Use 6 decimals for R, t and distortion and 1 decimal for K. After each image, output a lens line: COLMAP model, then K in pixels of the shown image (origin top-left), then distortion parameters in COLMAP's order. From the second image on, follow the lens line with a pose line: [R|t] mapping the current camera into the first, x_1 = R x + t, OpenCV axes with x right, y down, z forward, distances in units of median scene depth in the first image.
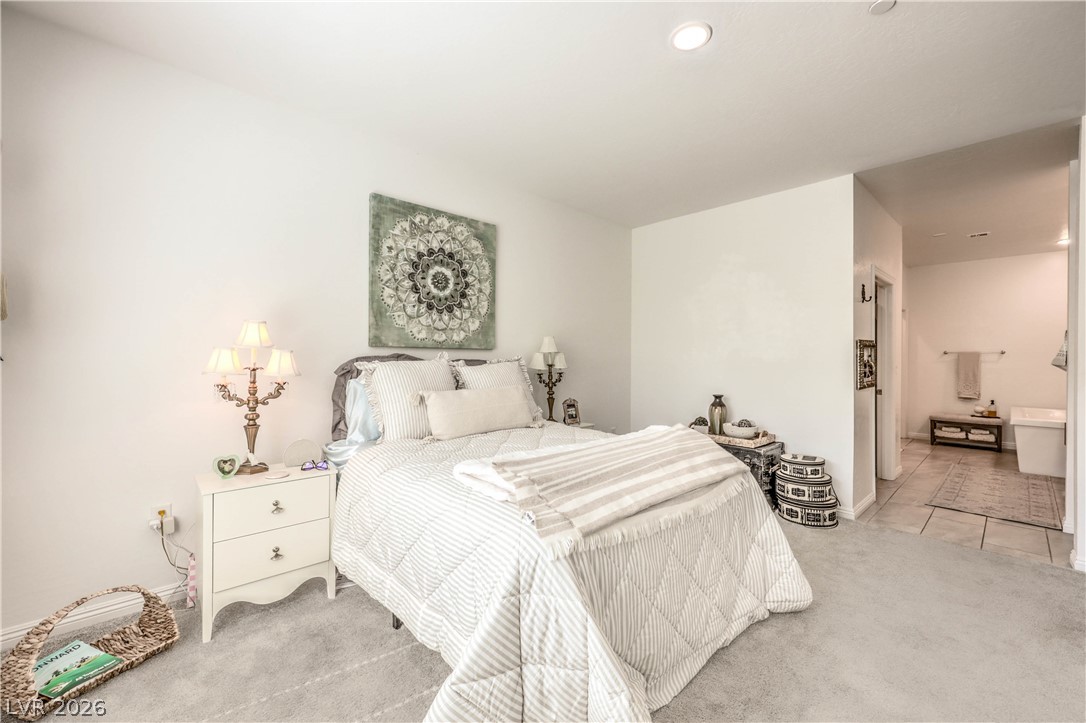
lens RADIAL K [[443.1, 0, 552.9], [0, 443.1, 354.4], [0, 0, 1]] dist [0.000597, 0.000047]
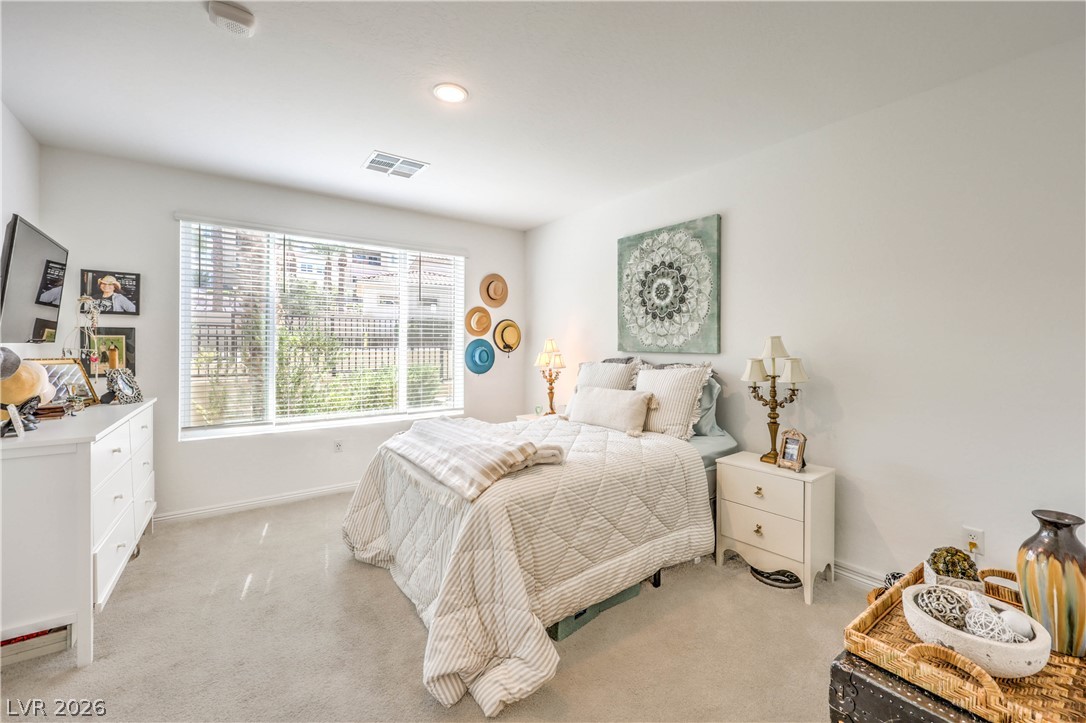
lens RADIAL K [[443.1, 0, 552.9], [0, 443.1, 354.4], [0, 0, 1]] dist [0.000597, 0.000047]
pose [[-0.120084, -0.011092, -0.992702, 0.856433], [-0.030121, 0.999518, -0.007525, 0.006480], [0.992307, 0.028998, -0.120360, 0.858164]]
